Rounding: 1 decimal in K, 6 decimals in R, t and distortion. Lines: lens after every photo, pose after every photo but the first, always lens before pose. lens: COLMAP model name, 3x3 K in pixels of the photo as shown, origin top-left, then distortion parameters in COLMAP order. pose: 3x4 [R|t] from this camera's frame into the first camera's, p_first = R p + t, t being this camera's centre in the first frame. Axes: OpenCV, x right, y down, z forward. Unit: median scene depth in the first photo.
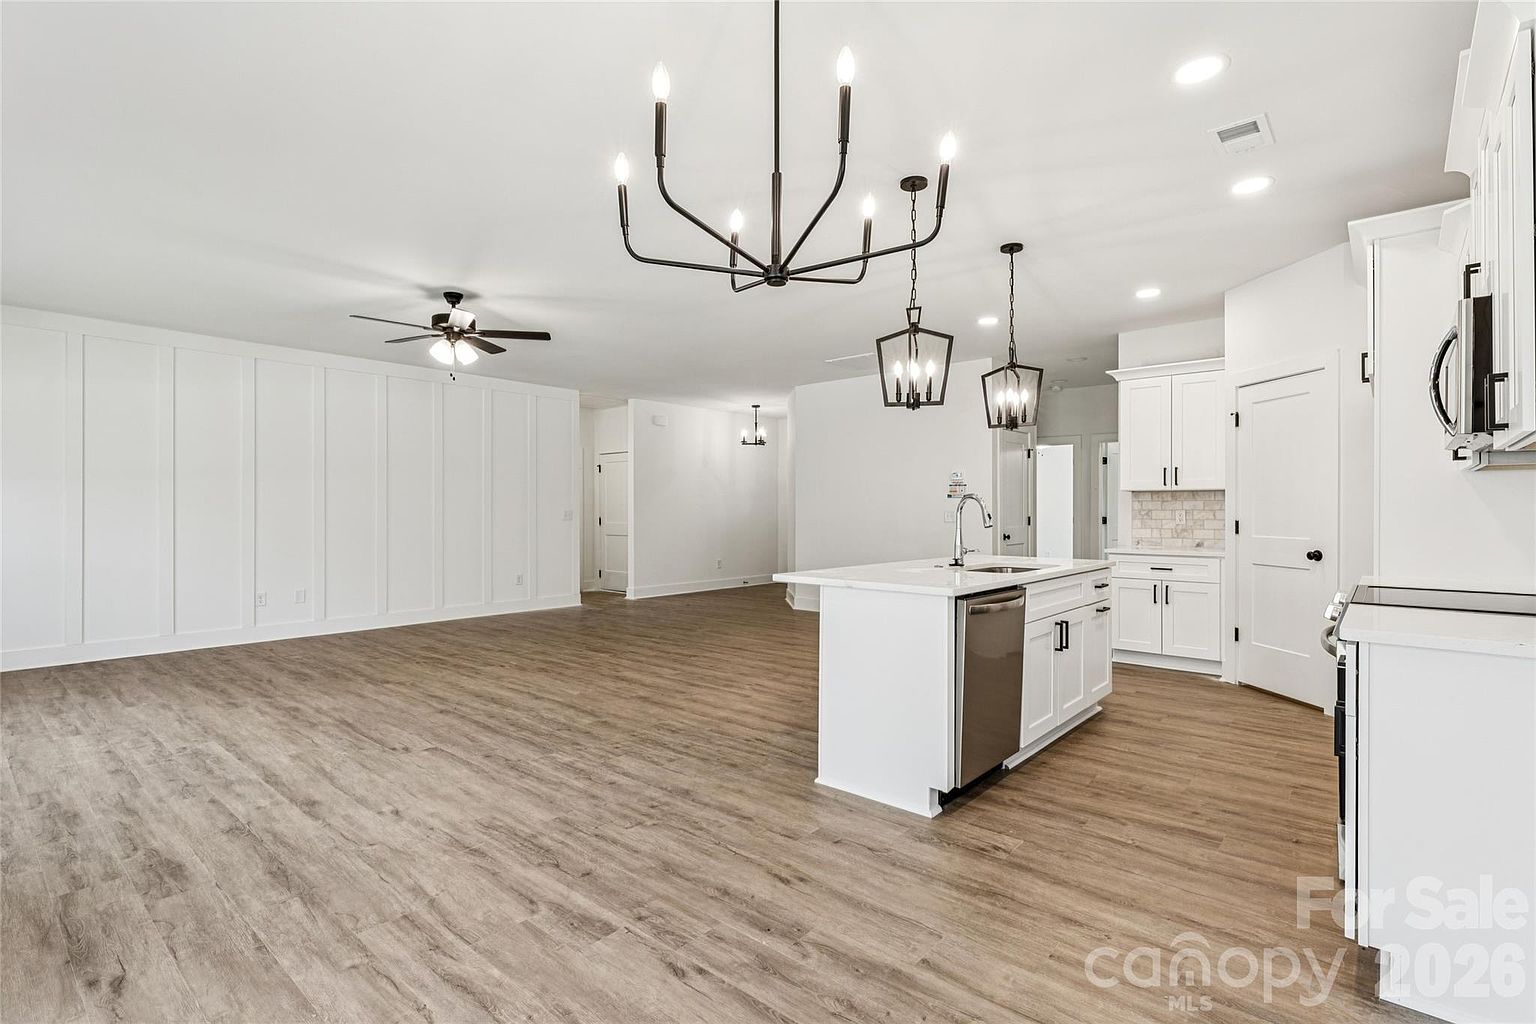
lens RADIAL K [[724.8, 0, 762.4], [0, 724.8, 511.0], [0, 0, 1]] dist [-0.000560, -0.000082]
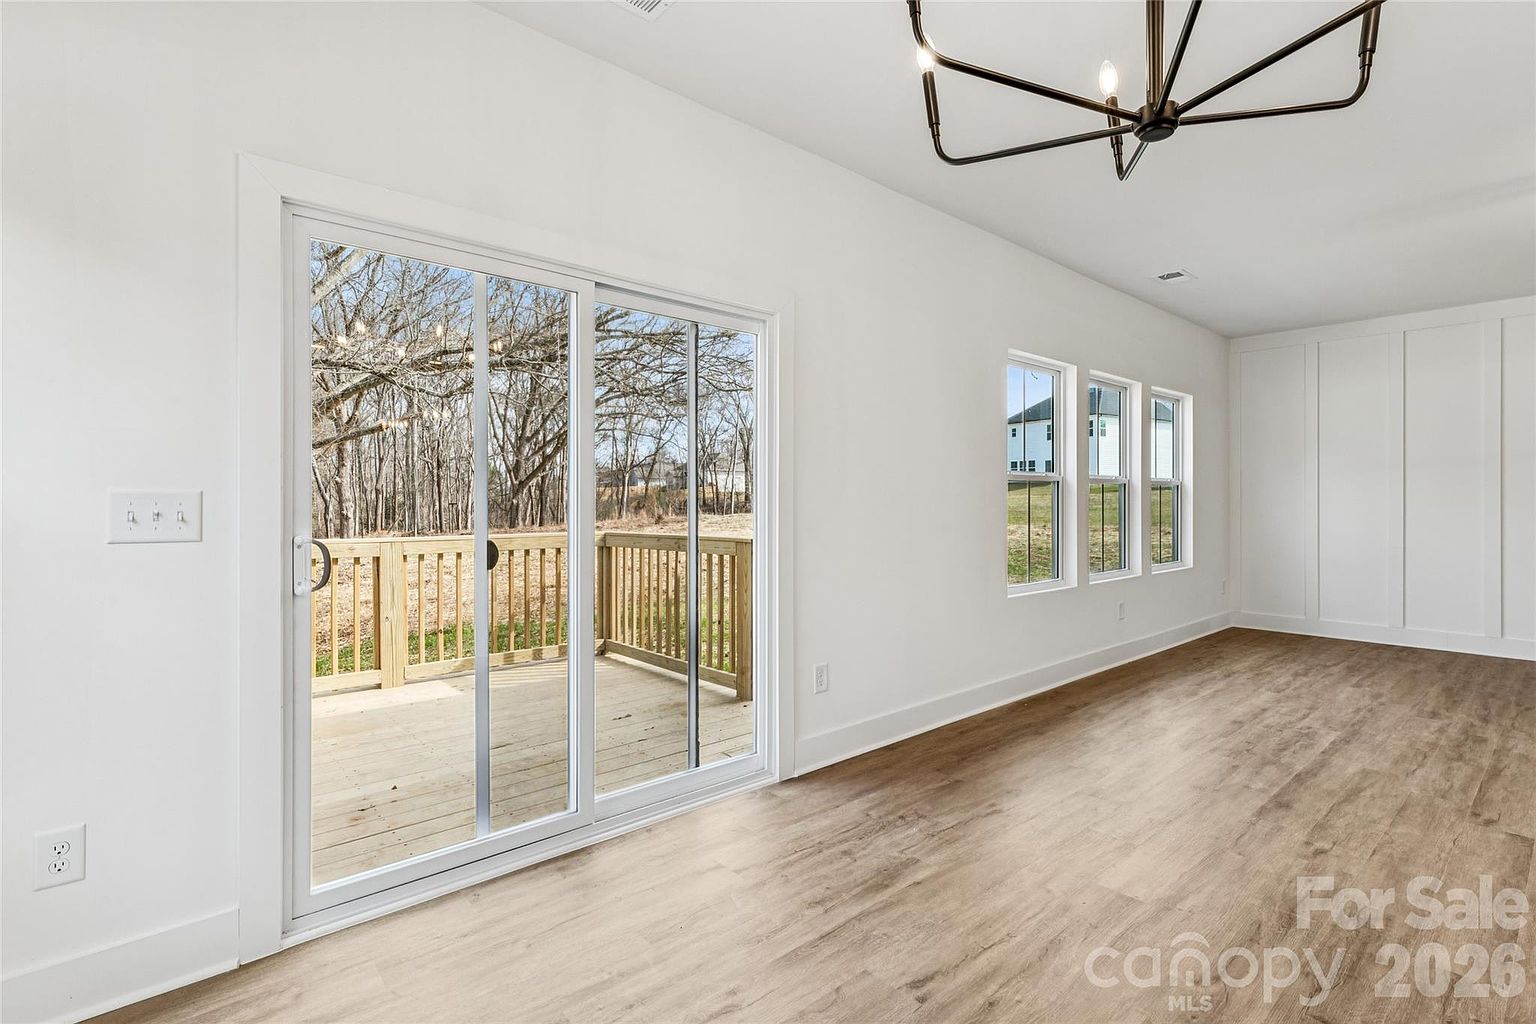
lens RADIAL K [[724.8, 0, 771.2], [0, 724.8, 500.4], [0, 0, 1]] dist [-0.000560, -0.000082]
pose [[-0.143502, -0.006200, -0.989631, 0.245786], [-0.002420, 0.999980, -0.005914, 0.007080], [0.989647, 0.001546, -0.143514, 0.279794]]
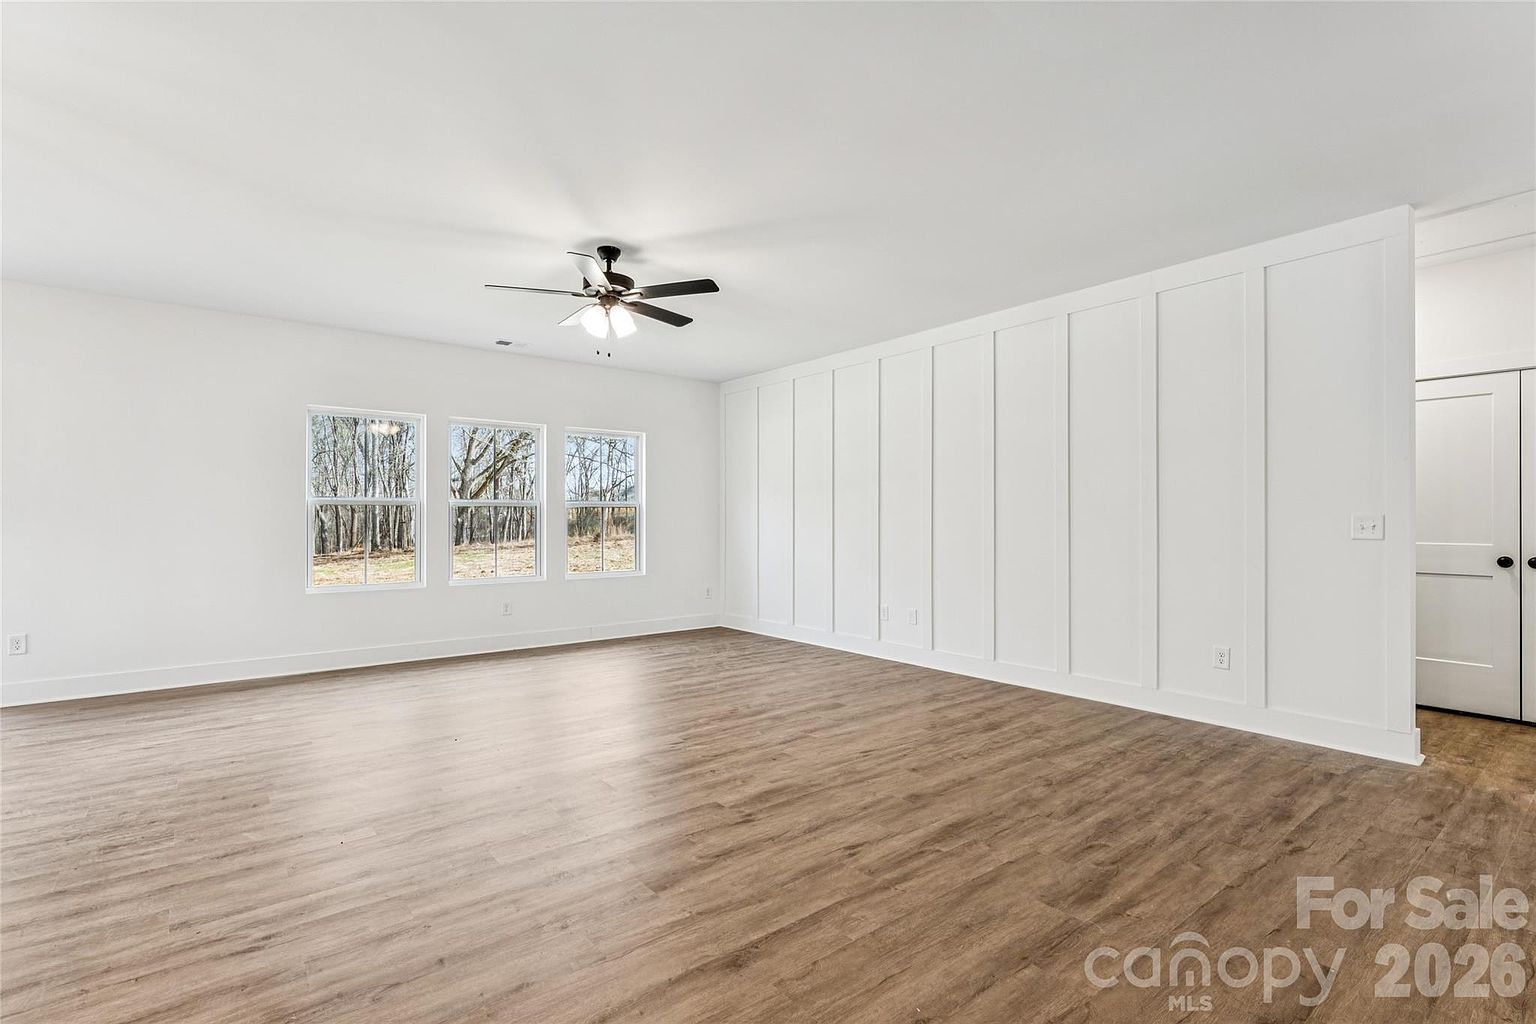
lens RADIAL K [[724.8, 0, 784.4], [0, 724.8, 520.6], [0, 0, 1]] dist [-0.000560, -0.000082]
pose [[-0.177832, -0.000022, -0.984061, 0.338232], [0.003062, 0.999995, -0.000575, 0.001929], [0.984056, -0.003115, -0.177832, 1.364419]]
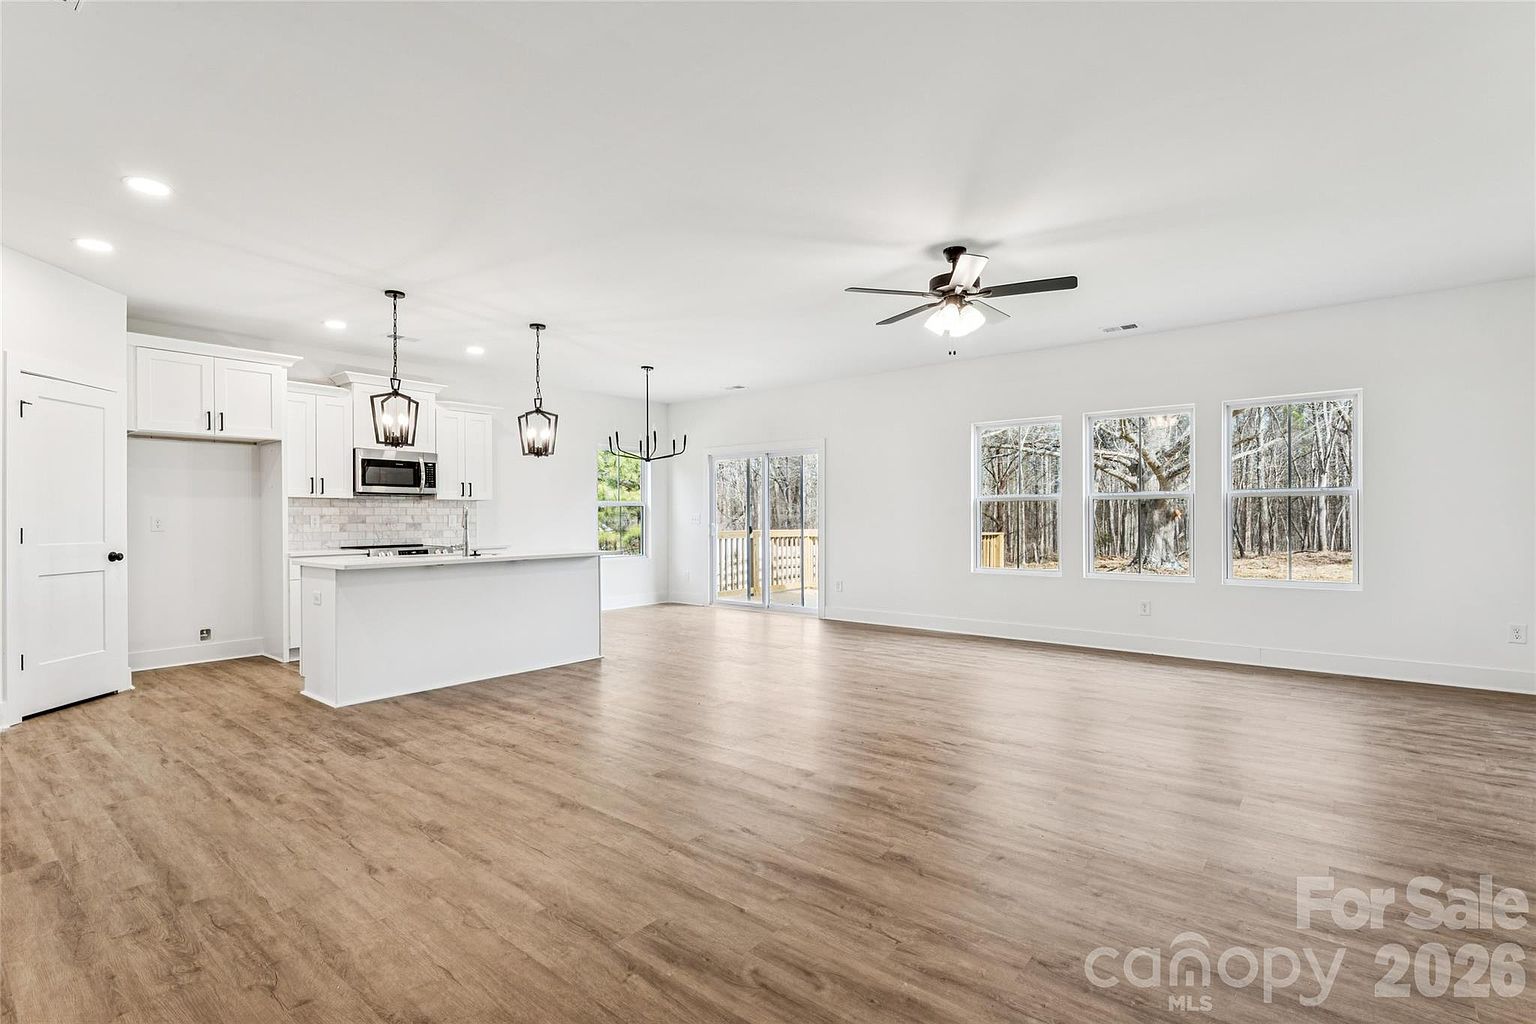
lens RADIAL K [[724.8, 0, 742.7], [0, 724.8, 519.1], [0, 0, 1]] dist [-0.000560, -0.000082]
pose [[-0.999995, 0.001869, -0.002350, -0.186161], [0.001862, 0.999993, 0.003150, 0.003115], [0.002356, 0.003146, -0.999992, 1.864253]]
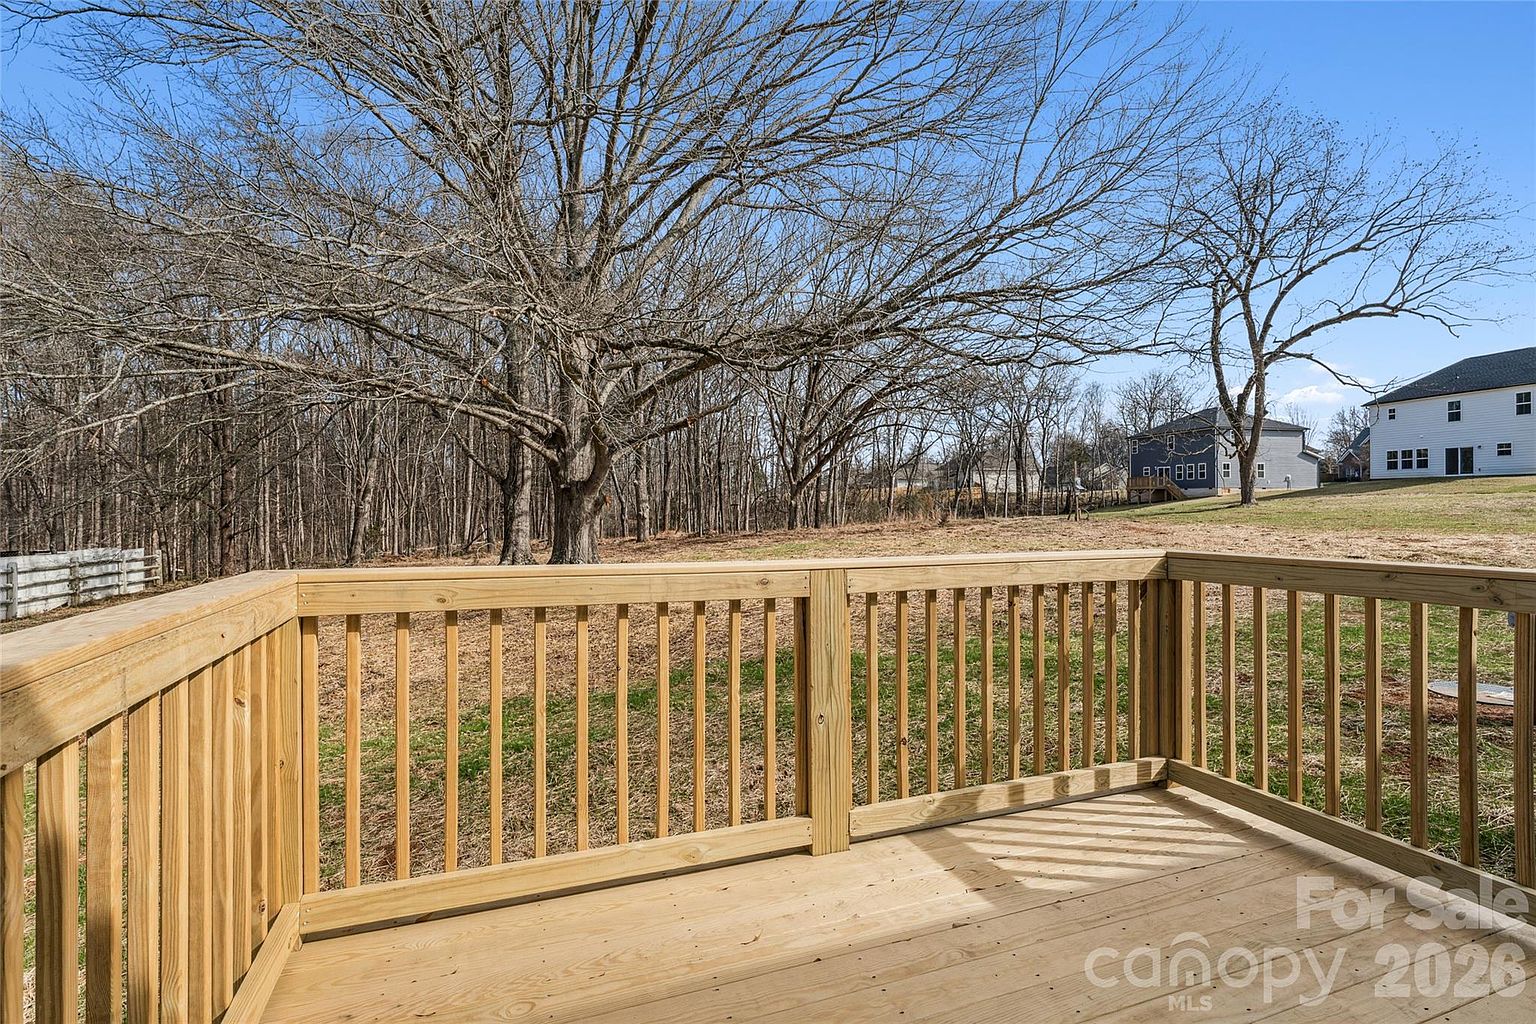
lens RADIAL K [[724.8, 0, 761.3], [0, 724.8, 505.4], [0, 0, 1]] dist [-0.000560, -0.000082]
pose [[-0.479606, -0.002221, -0.877481, -0.182909], [-0.003193, 0.999995, -0.000785, 0.015012], [0.877478, 0.002425, -0.479610, -0.163603]]
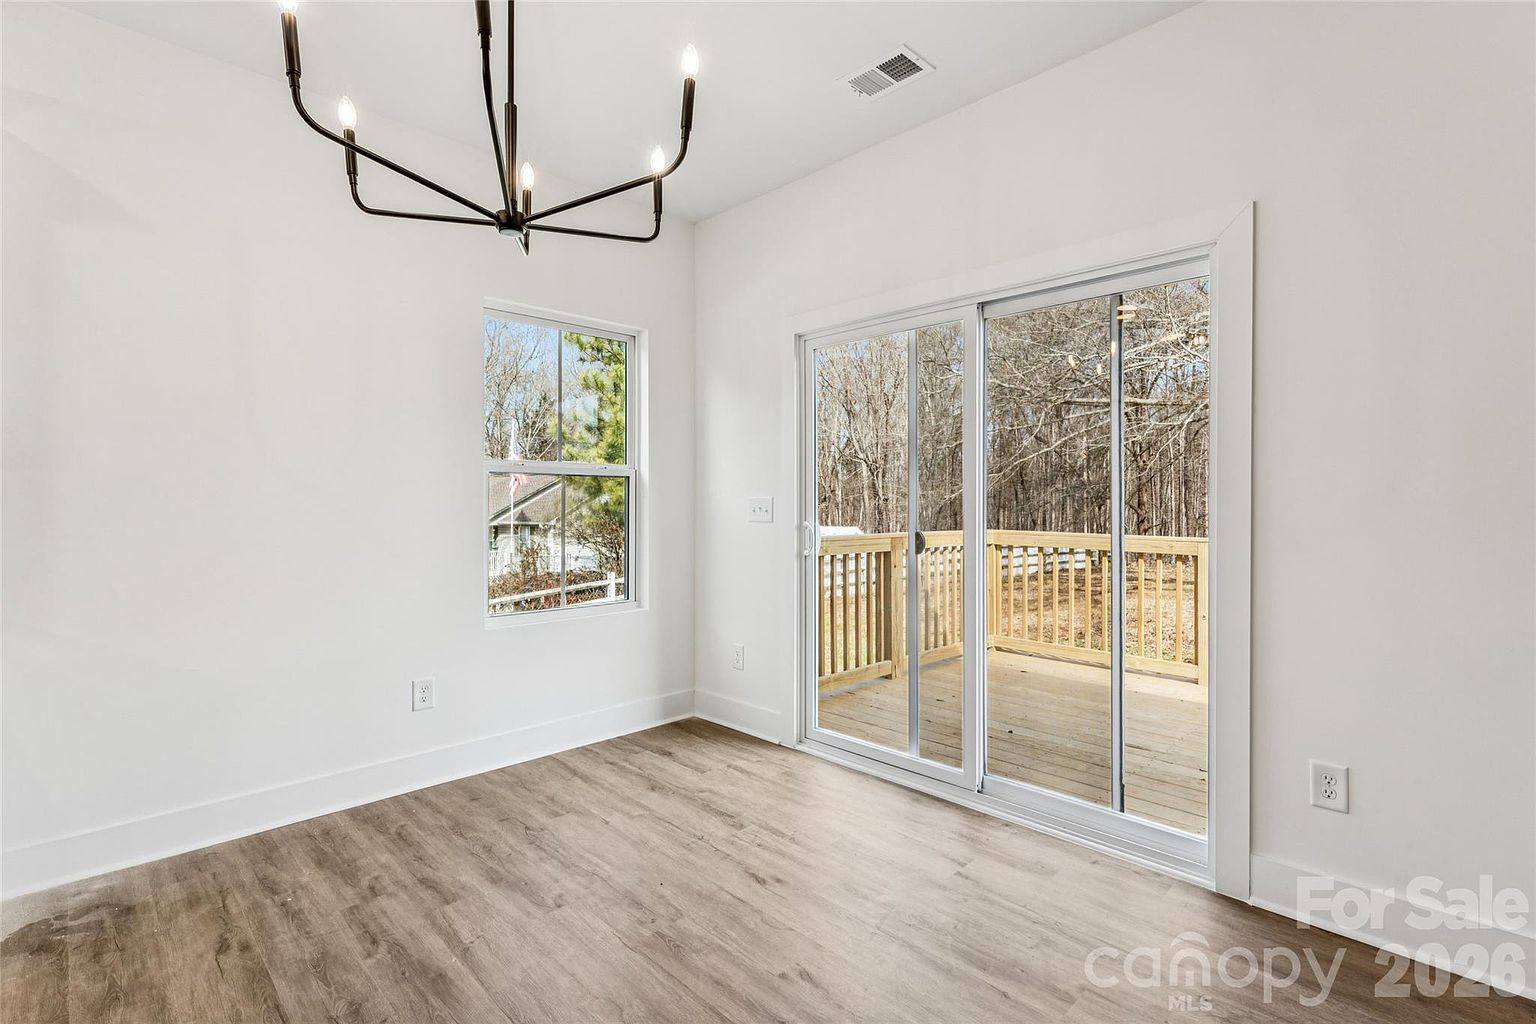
lens RADIAL K [[724.8, 0, 766.4], [0, 724.8, 501.3], [0, 0, 1]] dist [-0.000560, -0.000082]
pose [[-0.995669, -0.003677, 0.092891, -0.137262], [-0.003697, 0.999993, -0.000044, 0.005153], [-0.092891, -0.000387, -0.995676, 0.668640]]
